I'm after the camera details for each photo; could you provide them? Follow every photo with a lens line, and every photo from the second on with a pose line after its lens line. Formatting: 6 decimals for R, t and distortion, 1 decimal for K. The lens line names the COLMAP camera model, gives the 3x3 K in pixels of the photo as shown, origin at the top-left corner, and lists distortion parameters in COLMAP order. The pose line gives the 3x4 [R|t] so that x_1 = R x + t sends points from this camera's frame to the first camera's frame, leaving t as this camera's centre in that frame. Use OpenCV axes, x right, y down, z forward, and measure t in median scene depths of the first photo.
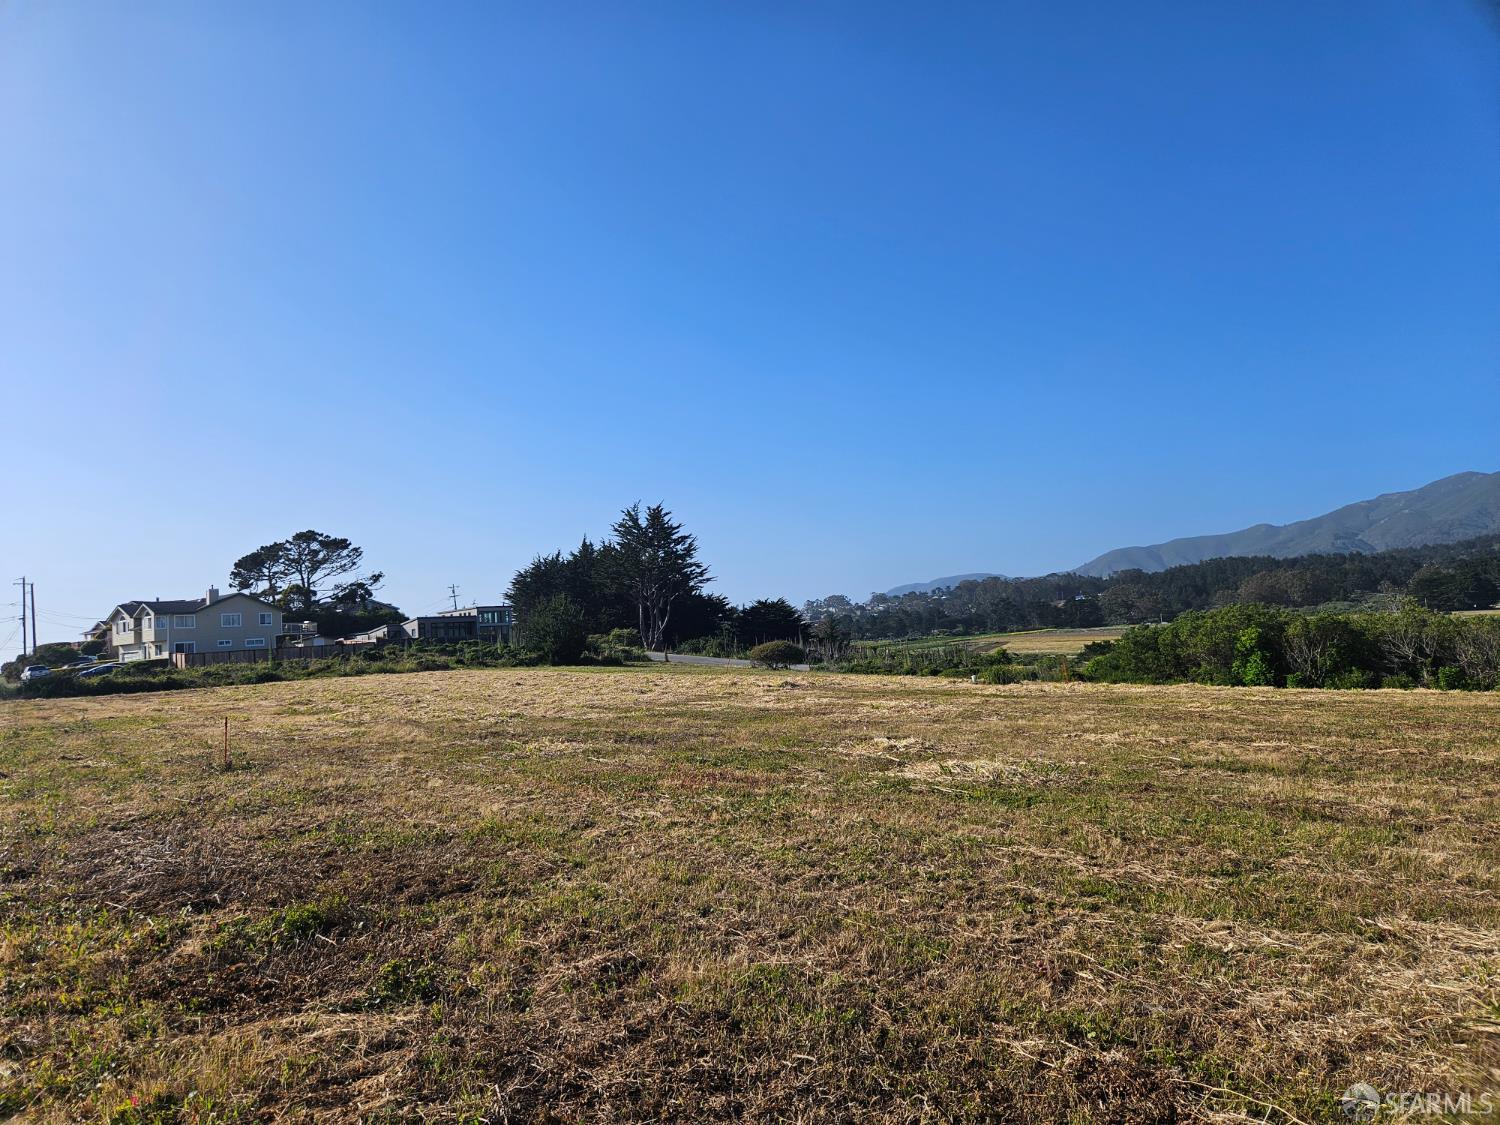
lens RADIAL K [[994.2, 0, 744.4], [0, 994.2, 558.7], [0, 0, 1]] dist [0.046424, -0.026798]
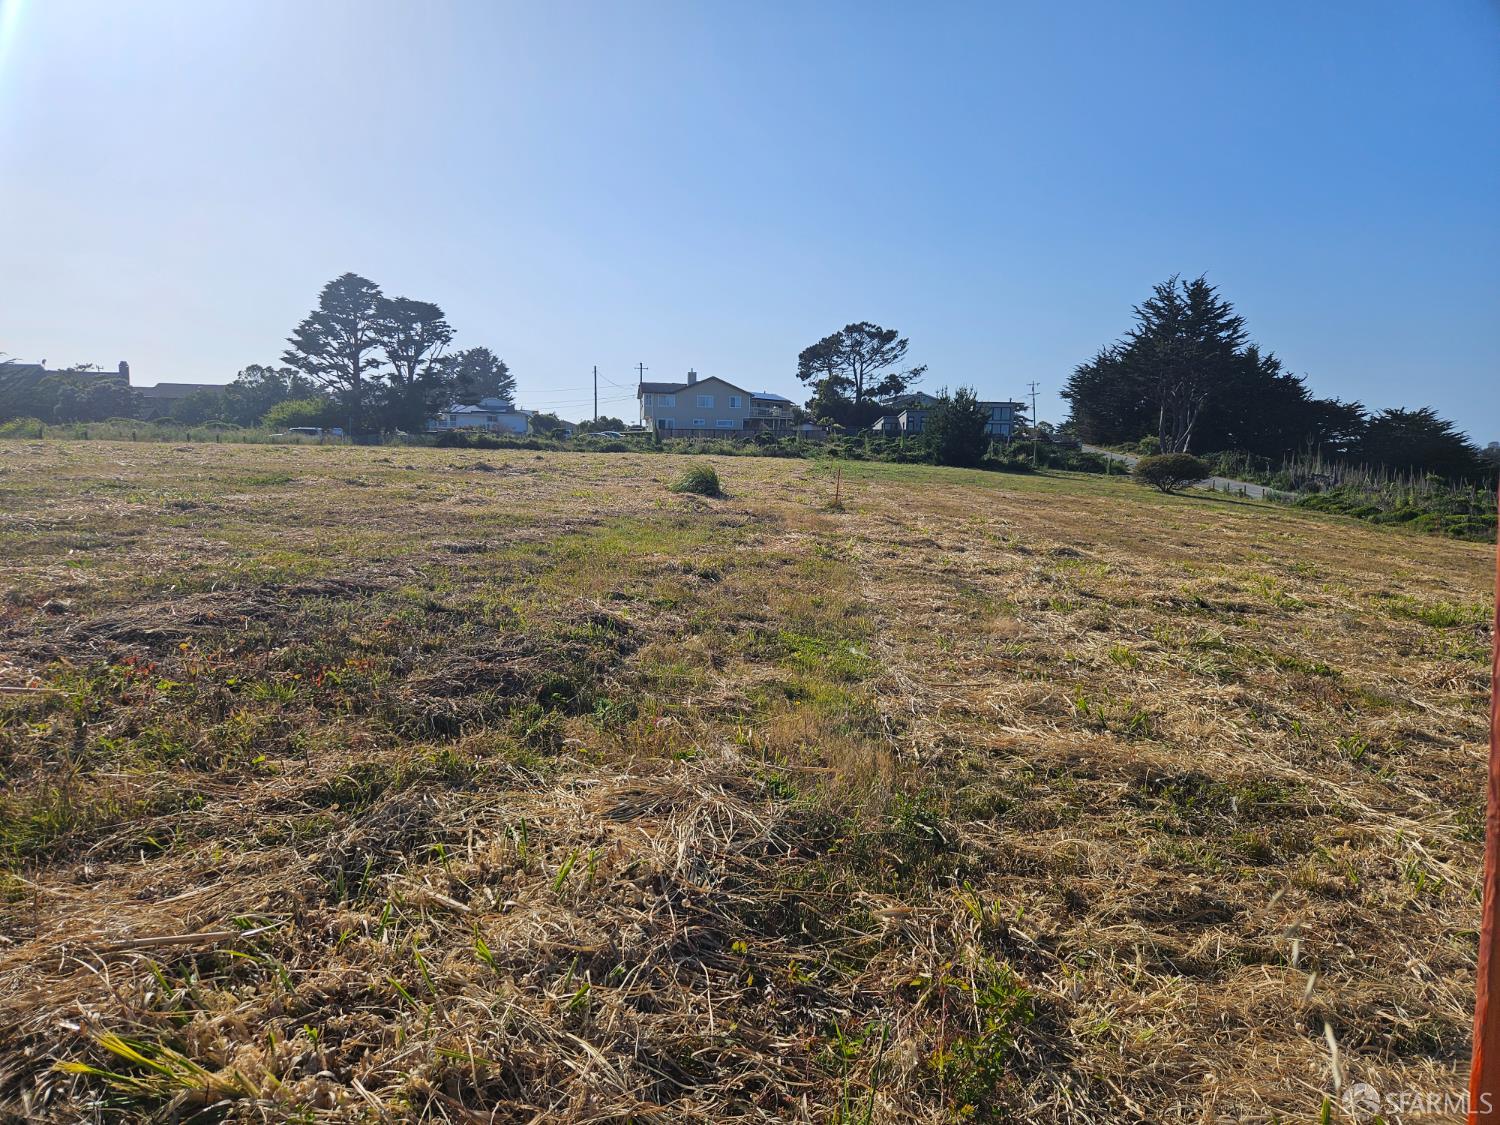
lens RADIAL K [[994.2, 0, 752.7], [0, 994.2, 565.5], [0, 0, 1]] dist [0.046424, -0.026798]
pose [[0.734930, 0.145037, -0.662452, 0.200757], [-0.012450, 0.979583, 0.200656, 0.012706], [0.678029, -0.139220, 0.721730, 0.157311]]
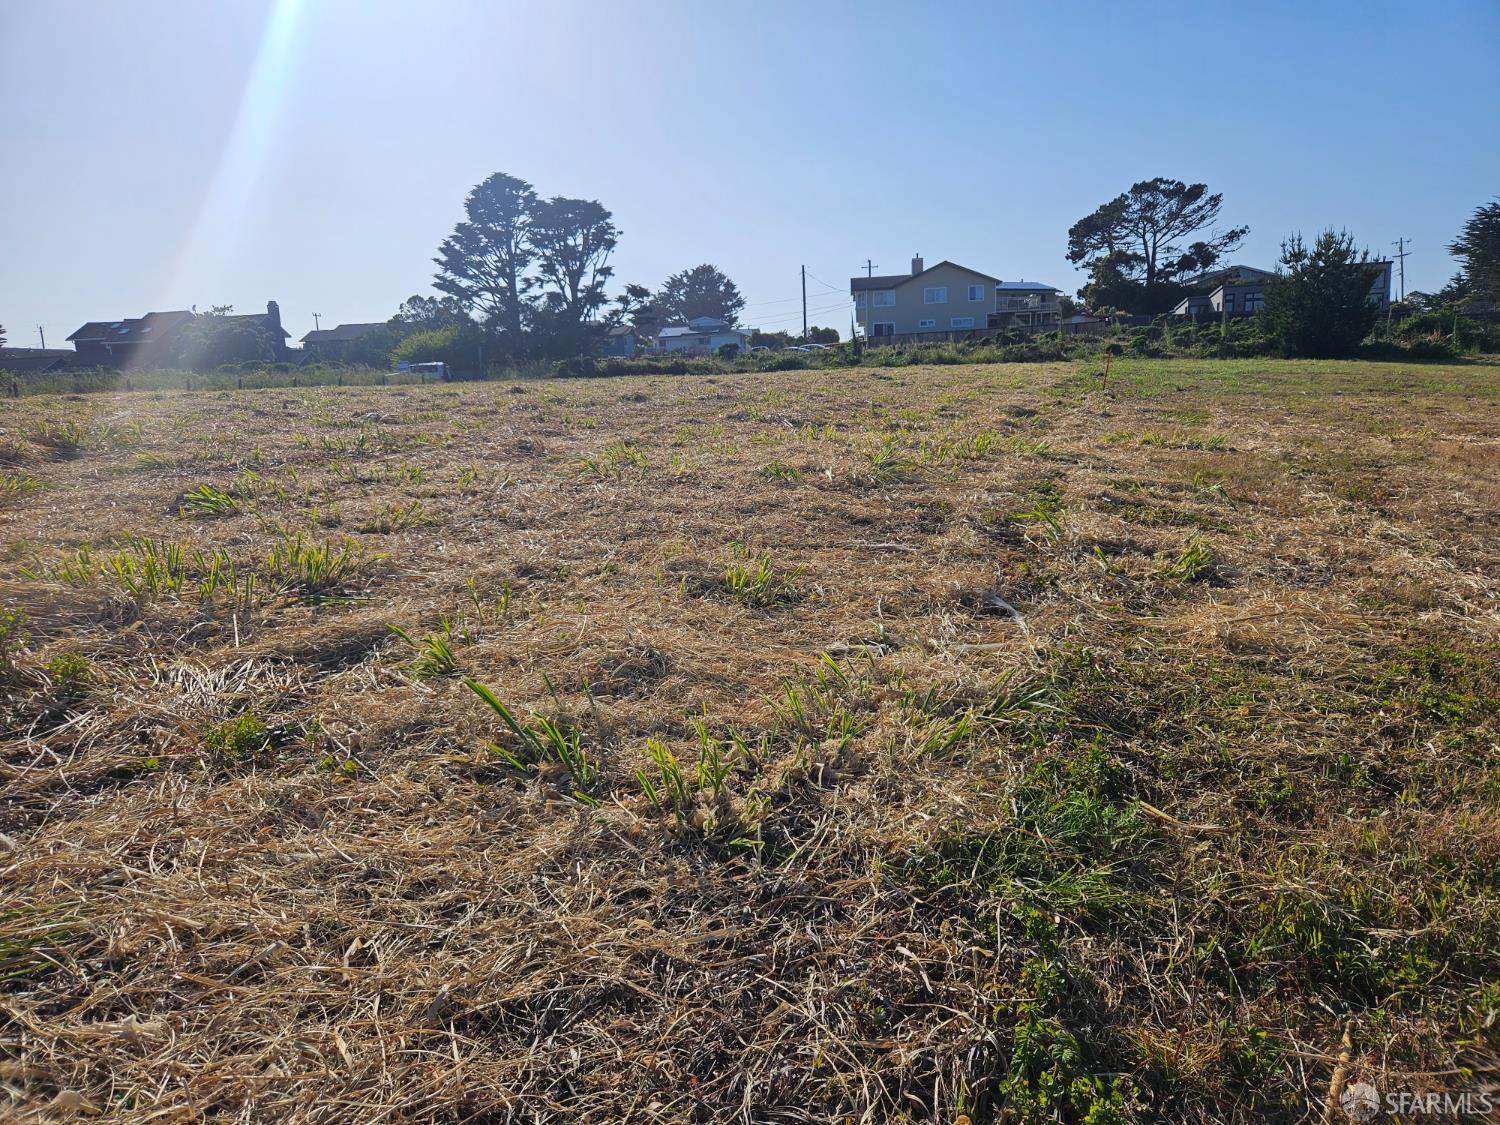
lens RADIAL K [[994.2, 0, 750.3], [0, 994.2, 551.9], [0, 0, 1]] dist [0.046424, -0.026798]
pose [[0.535537, 0.180682, -0.824957, 0.102258], [0.071662, 0.963599, 0.257568, 0.029286], [0.841466, -0.197055, 0.503095, 0.285034]]
